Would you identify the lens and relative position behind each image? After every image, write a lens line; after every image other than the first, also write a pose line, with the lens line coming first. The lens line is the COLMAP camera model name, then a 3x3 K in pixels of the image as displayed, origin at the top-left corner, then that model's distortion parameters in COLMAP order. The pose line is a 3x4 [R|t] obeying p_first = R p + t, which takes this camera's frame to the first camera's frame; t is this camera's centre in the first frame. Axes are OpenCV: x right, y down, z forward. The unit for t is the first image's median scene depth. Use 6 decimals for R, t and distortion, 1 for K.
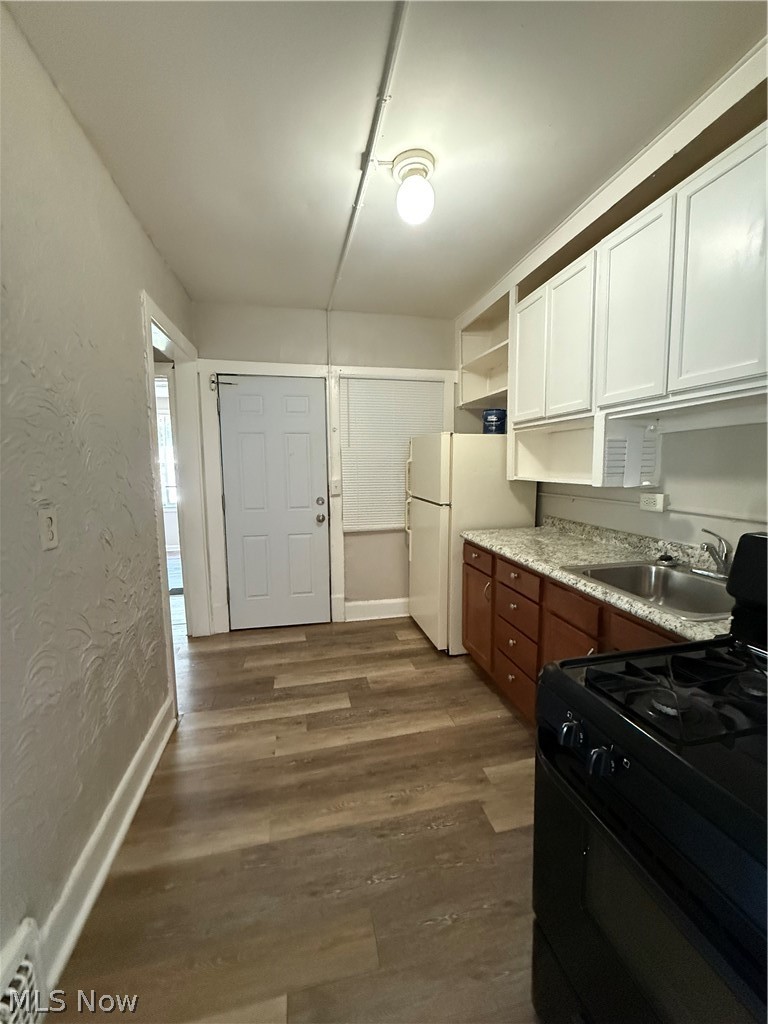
lens RADIAL K [[407.5, 0, 385.0], [0, 407.5, 505.2], [0, 0, 1]] dist [-0.000111, 0.000131]
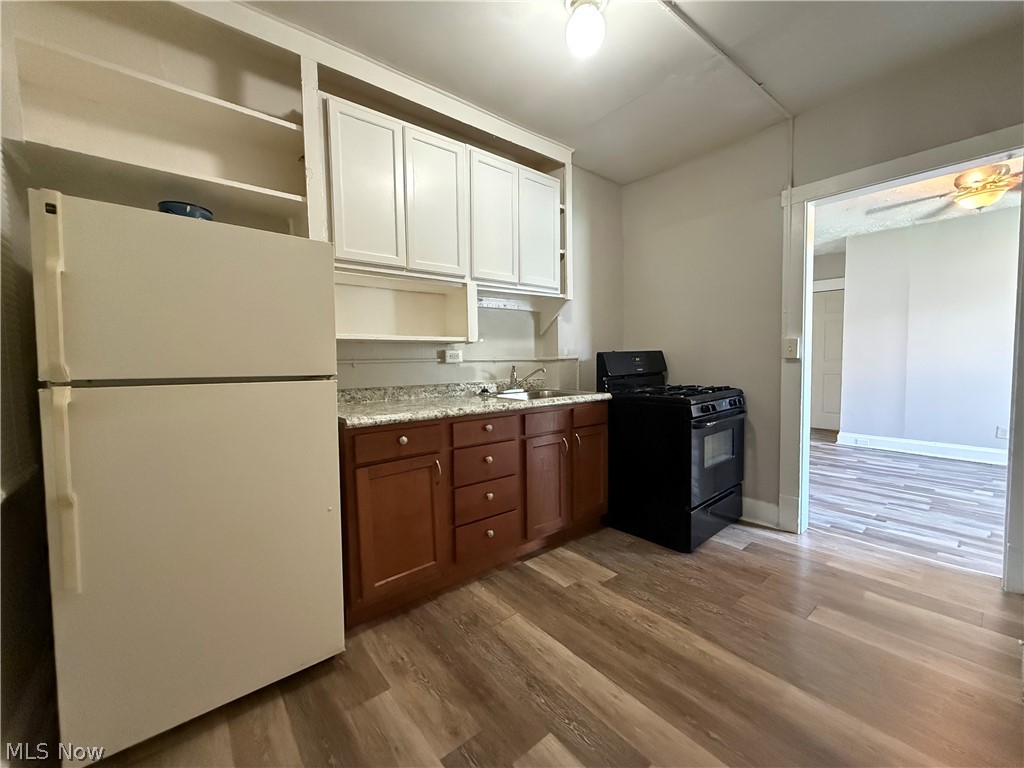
lens RADIAL K [[407.5, 0, 506.5], [0, 407.5, 382.6], [0, 0, 1]] dist [-0.000111, 0.000131]
pose [[-0.443740, -0.028341, 0.895707, -0.620034], [0.114087, 0.989581, 0.087831, -0.019319], [-0.888864, 0.141163, -0.435883, 1.436772]]
